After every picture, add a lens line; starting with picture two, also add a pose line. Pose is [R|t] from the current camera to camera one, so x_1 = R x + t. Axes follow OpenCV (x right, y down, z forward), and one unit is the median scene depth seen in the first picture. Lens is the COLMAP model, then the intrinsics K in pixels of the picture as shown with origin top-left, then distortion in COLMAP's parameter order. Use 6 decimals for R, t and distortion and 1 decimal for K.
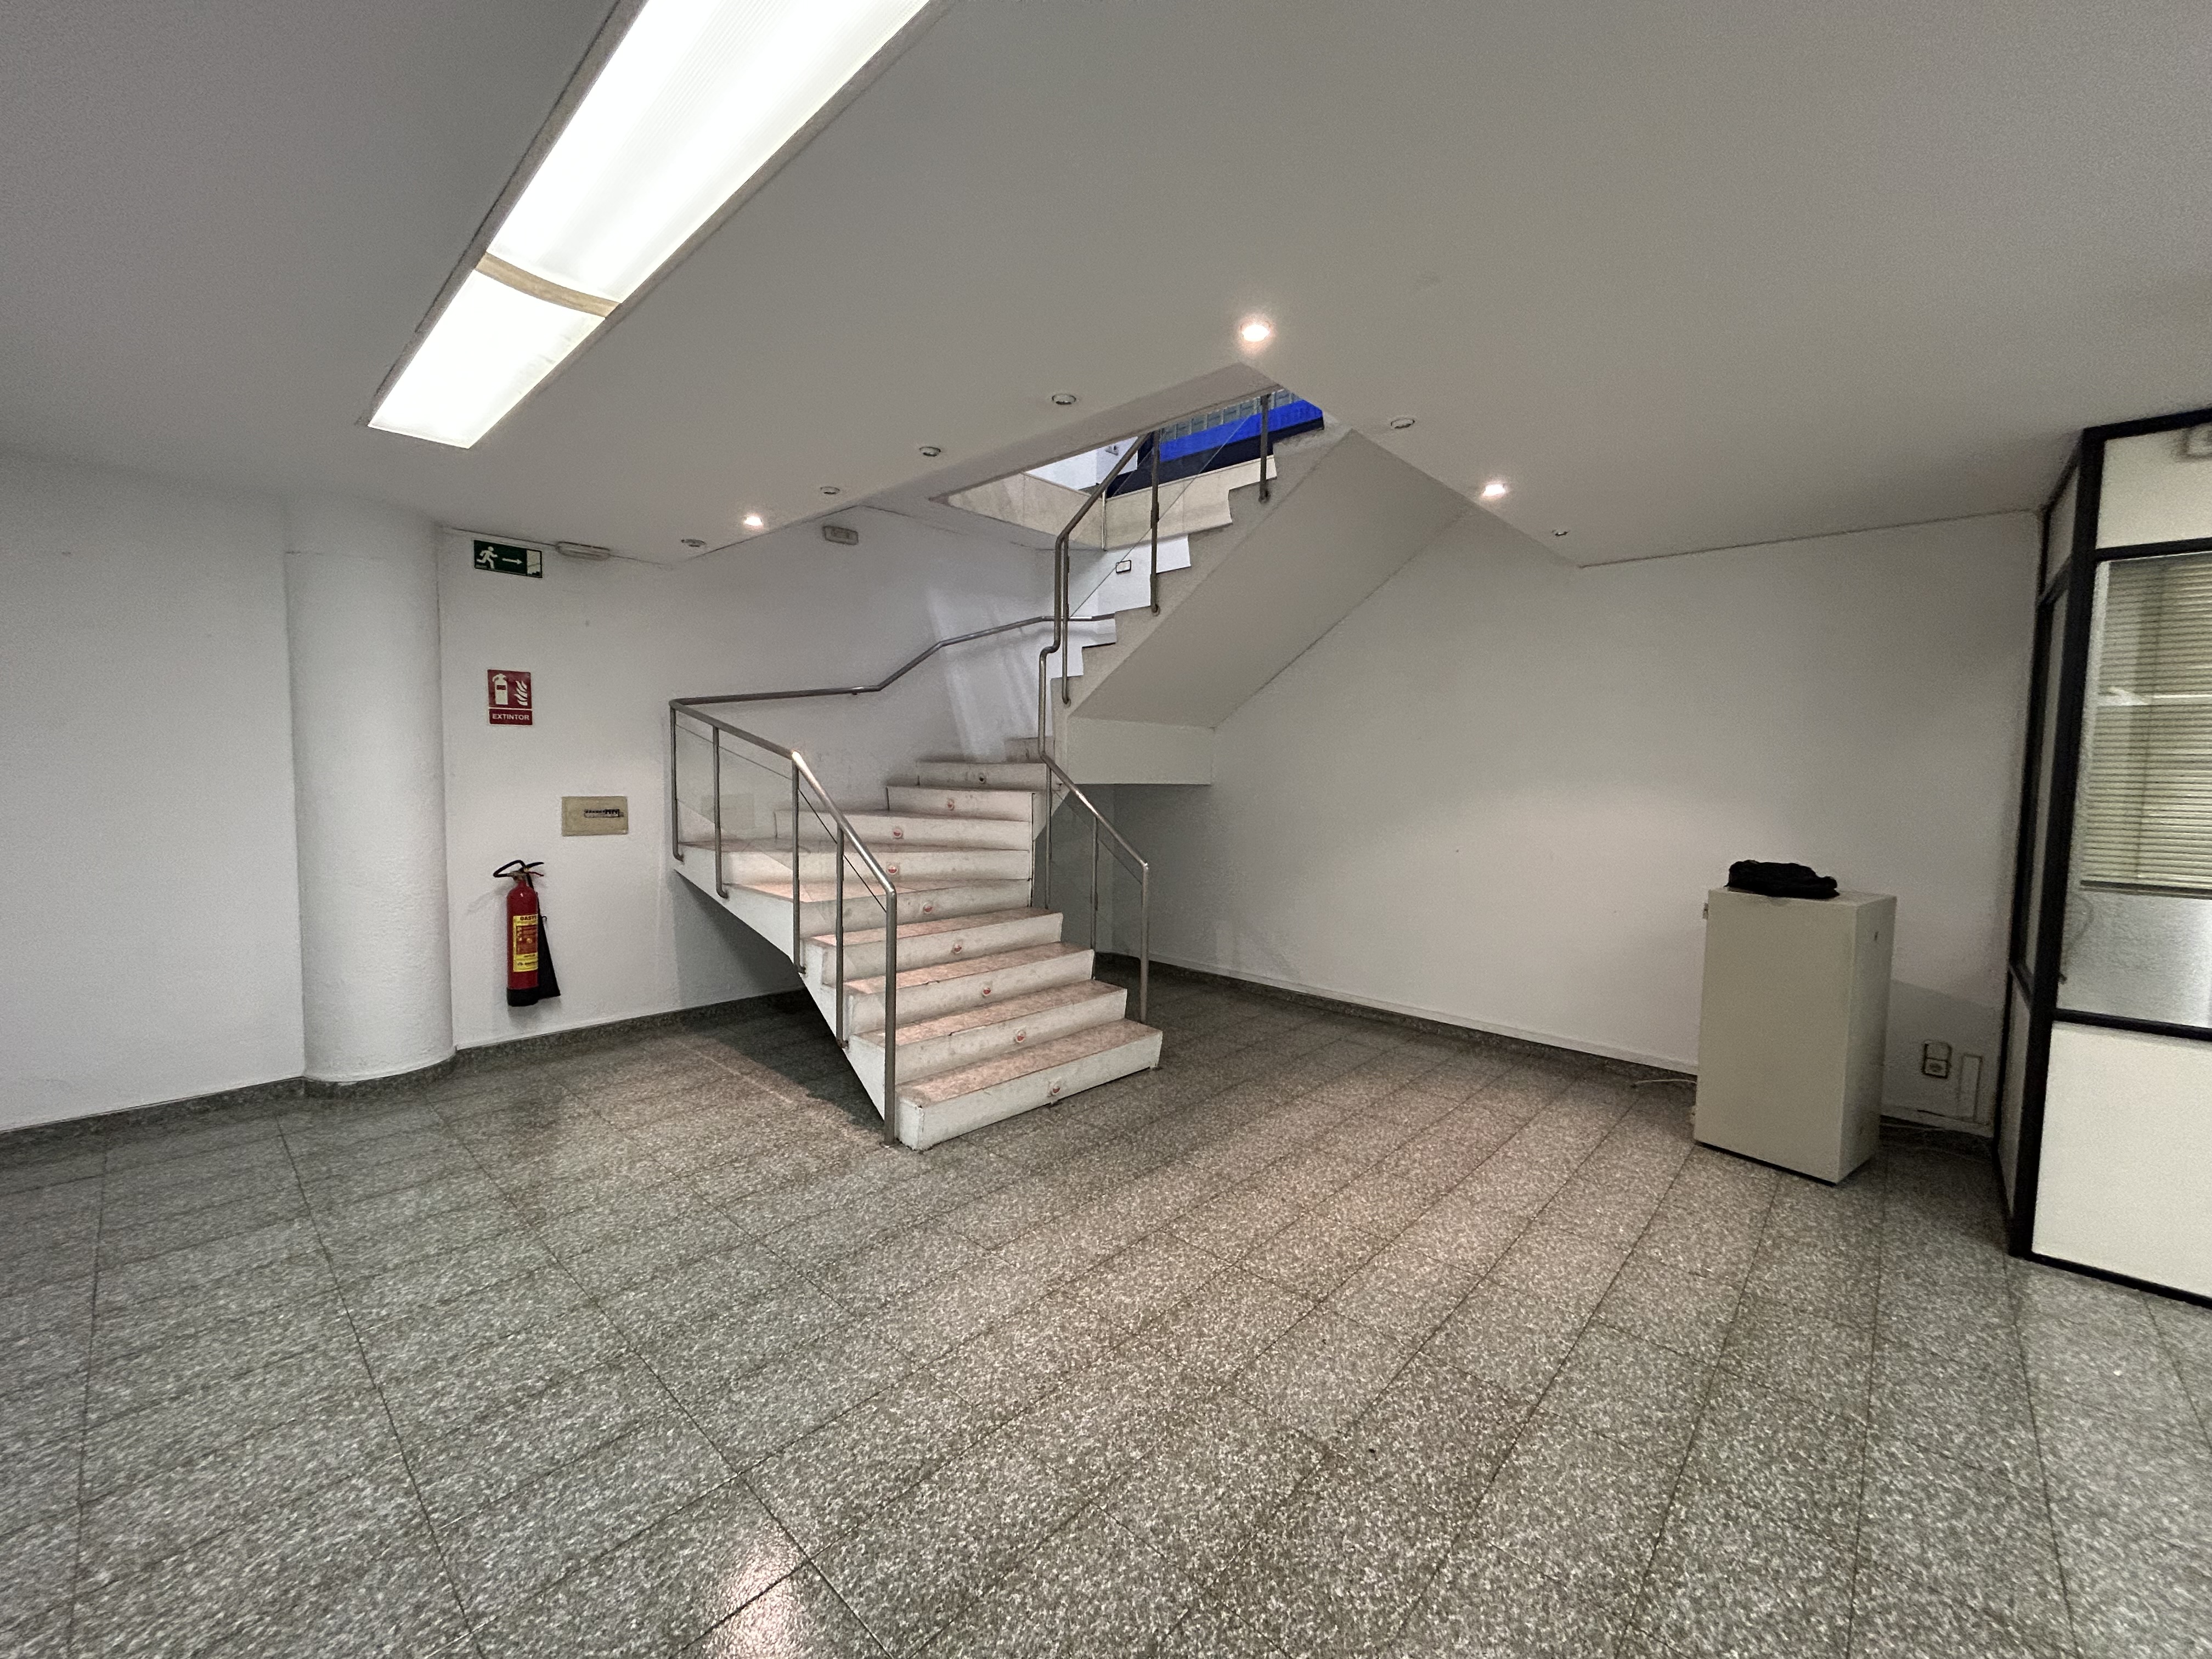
lens RADIAL K [[888.1, 0, 1101.9], [0, 888.1, 825.8], [0, 0, 1]] dist [-0.002345, 0.000813]
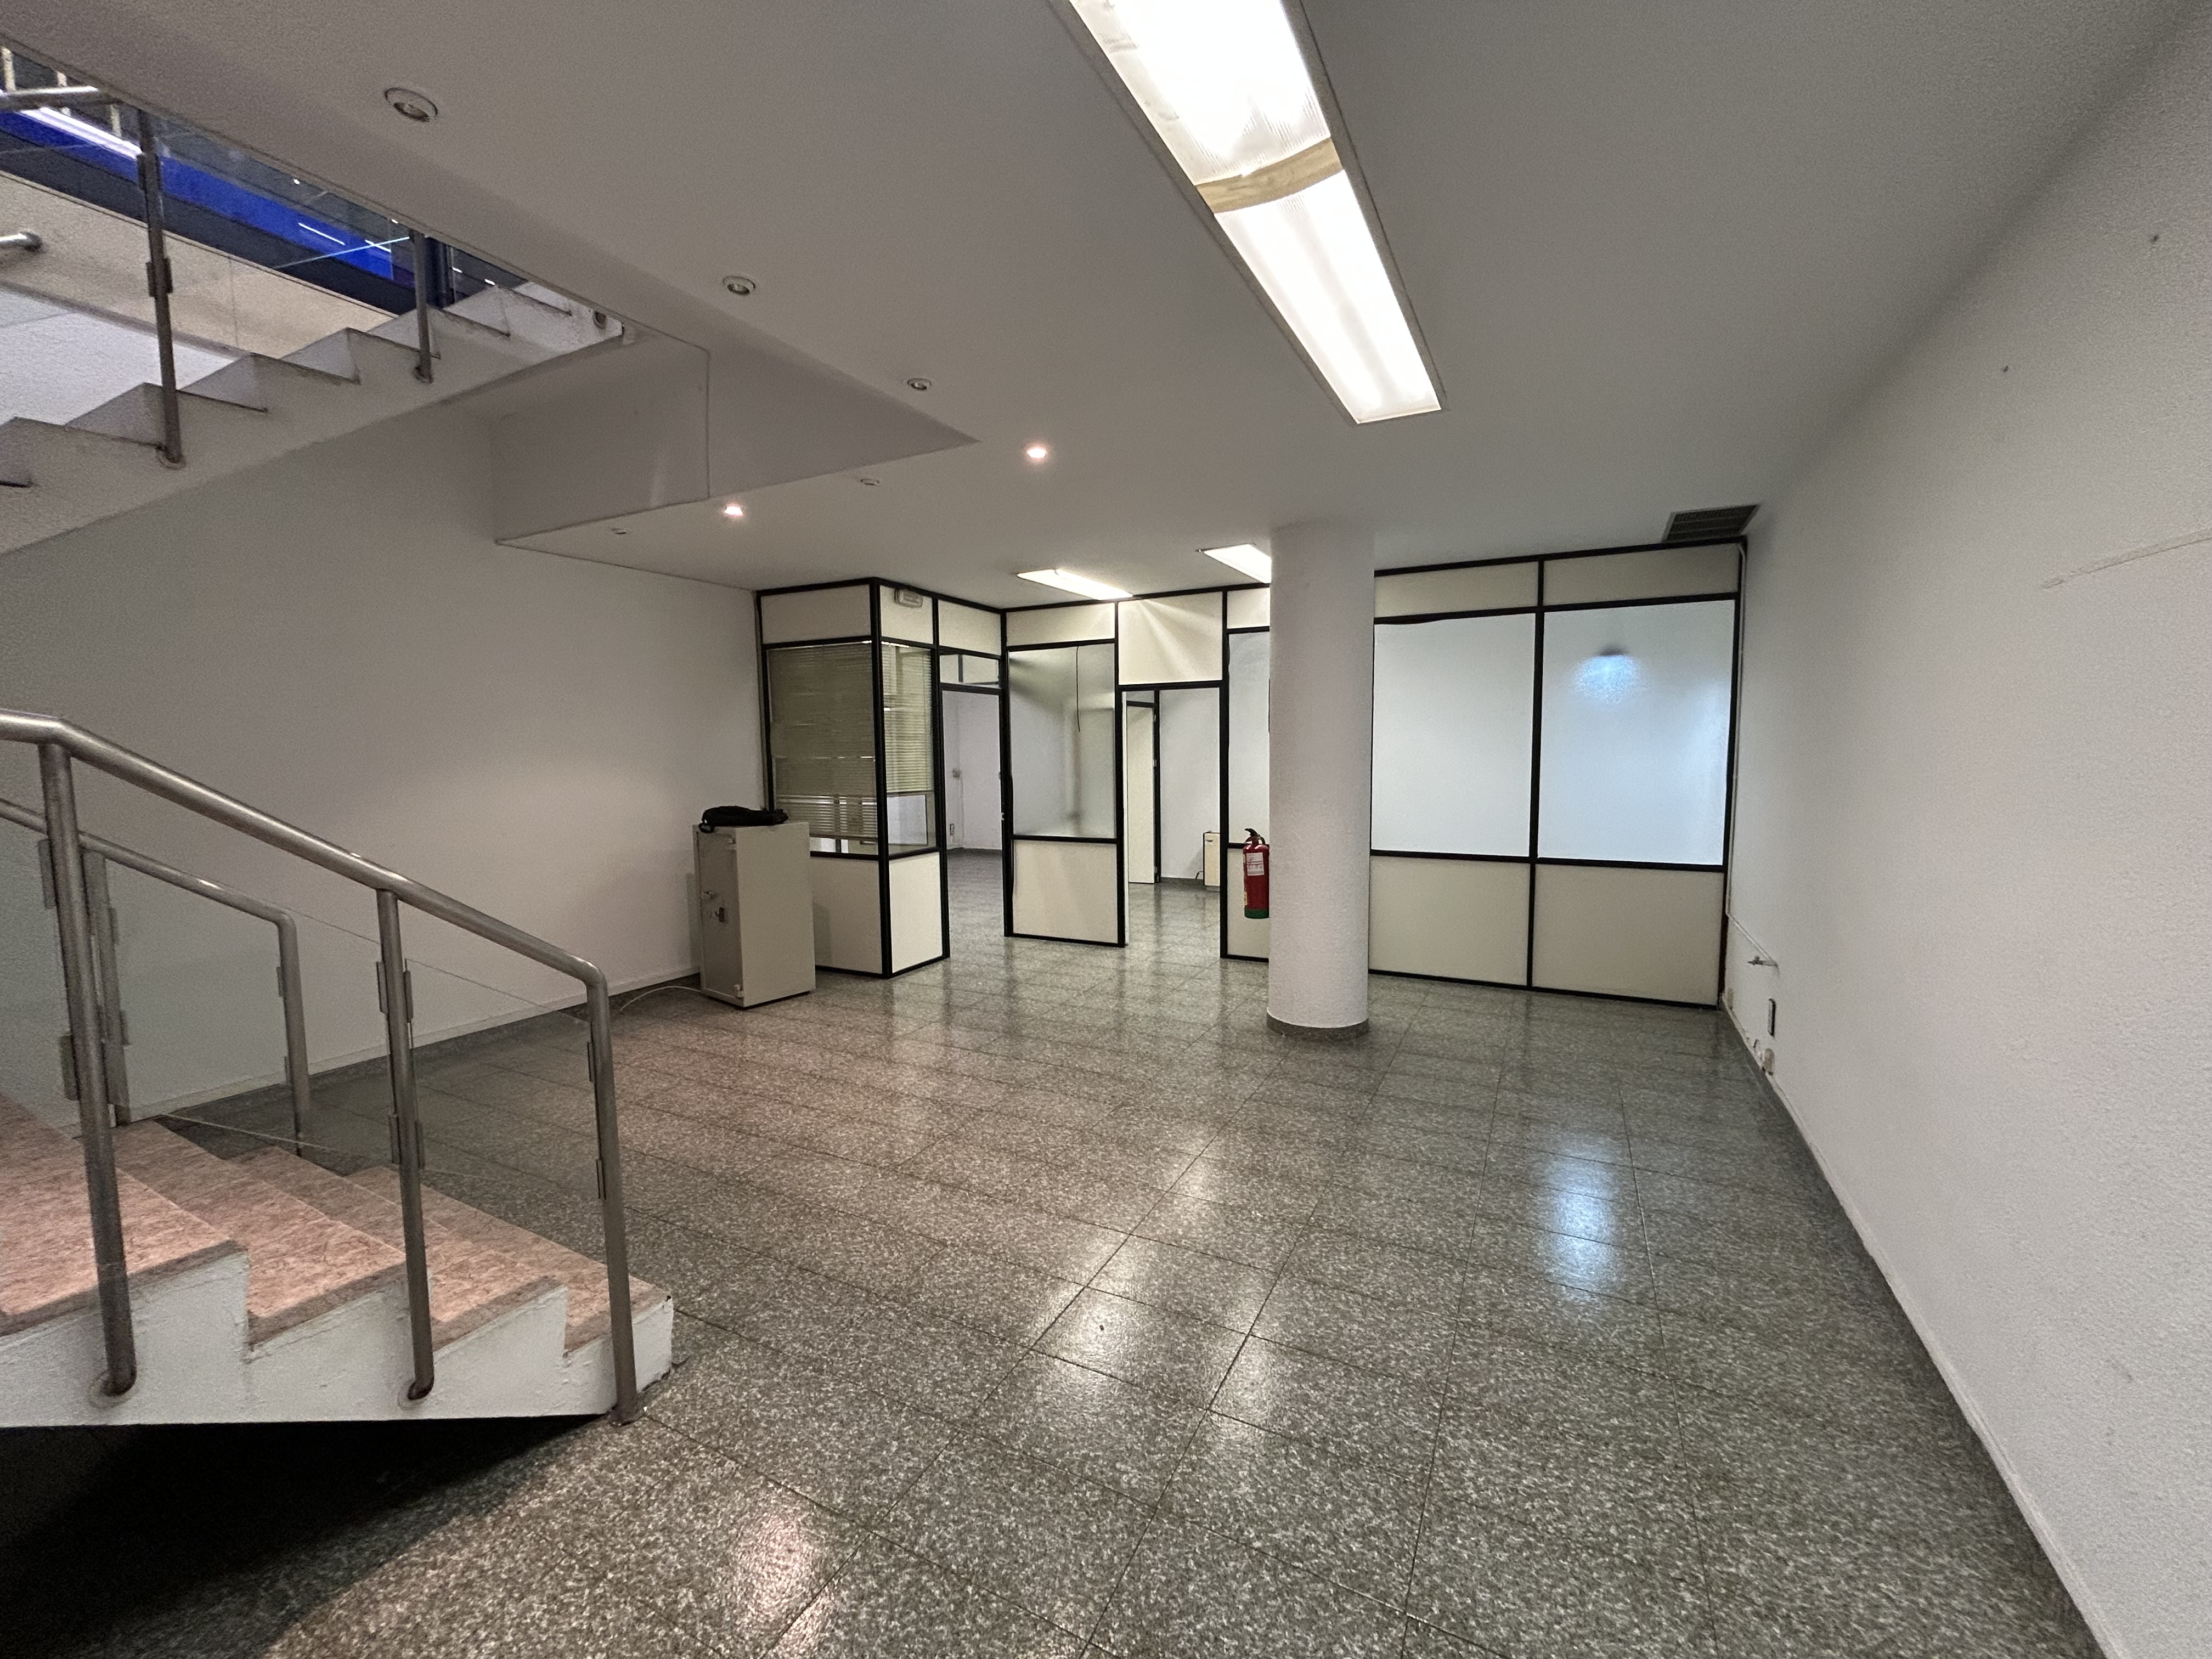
lens RADIAL K [[888.1, 0, 1101.9], [0, 888.1, 825.8], [0, 0, 1]] dist [-0.002345, 0.000813]
pose [[-0.266494, -0.099310, 0.958707, -0.771475], [0.068546, 0.990206, 0.121627, -0.059961], [-0.961396, 0.098128, -0.257076, 0.760952]]
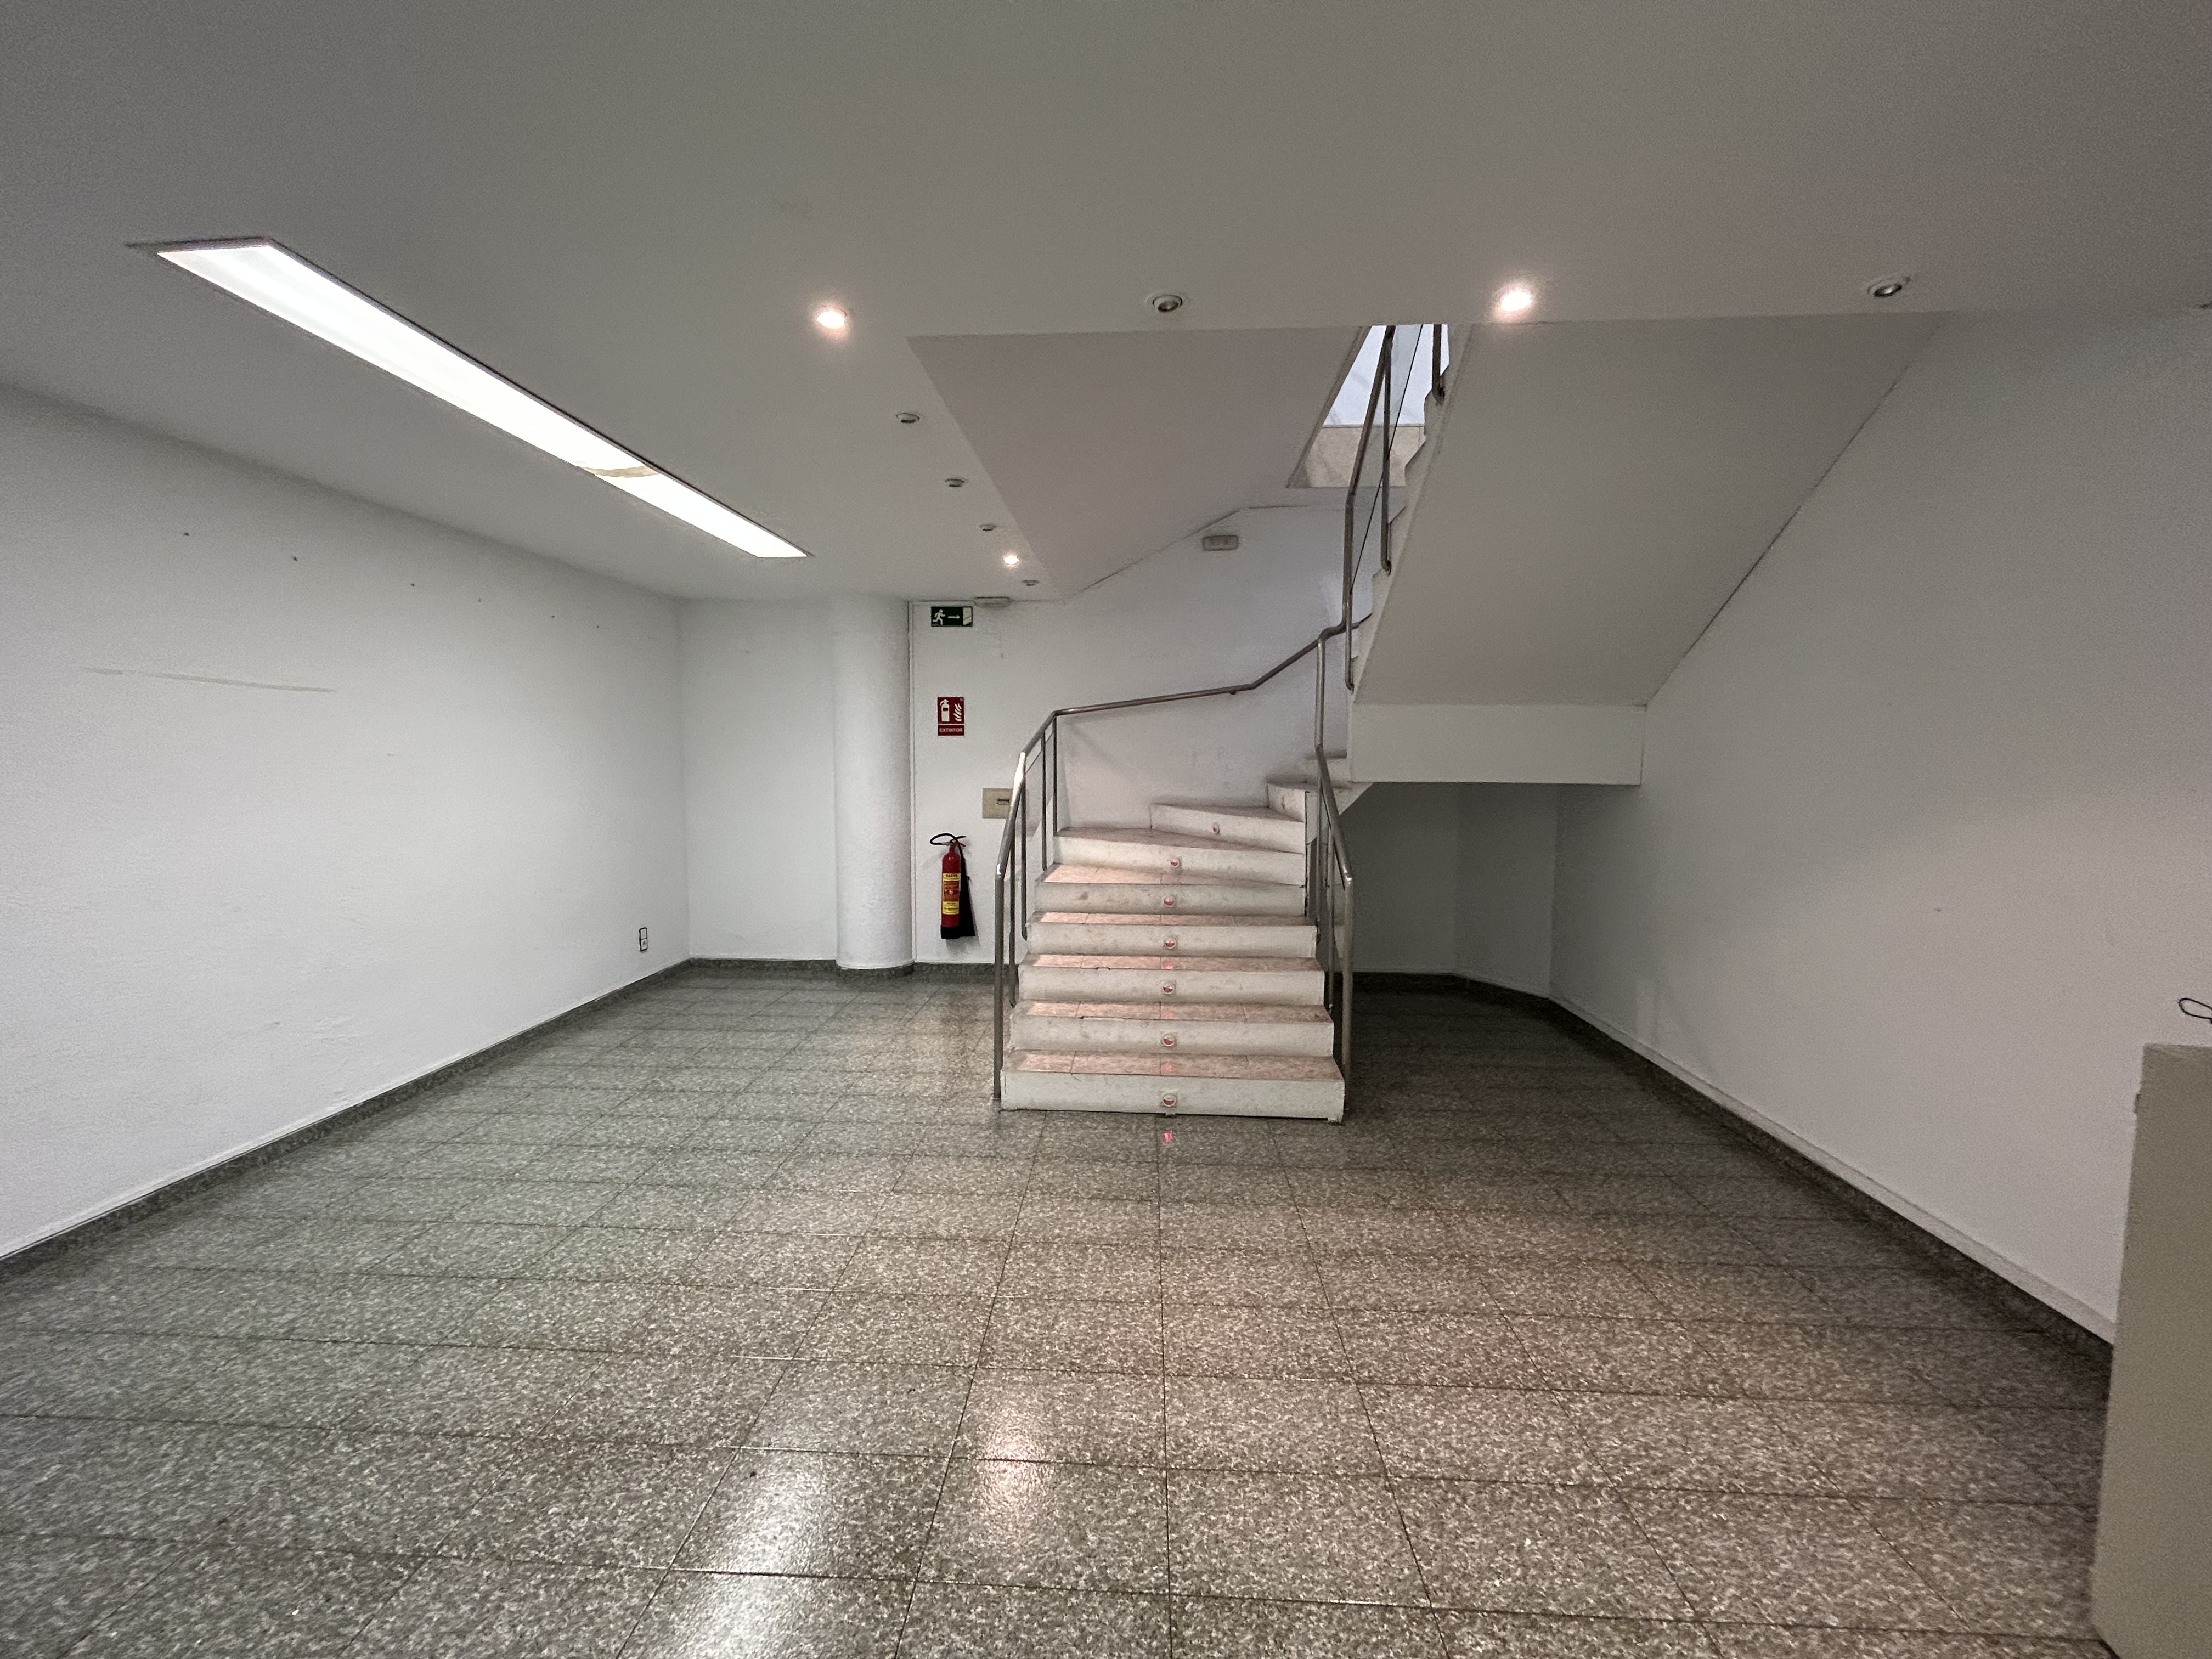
lens RADIAL K [[888.1, 0, 1101.9], [0, 888.1, 825.8], [0, 0, 1]] dist [-0.002345, 0.000813]
pose [[0.639507, 0.044495, -0.767497, 0.650231], [-0.043897, 0.998808, 0.021328, -0.015702], [0.767531, 0.020052, 0.640698, 0.345137]]
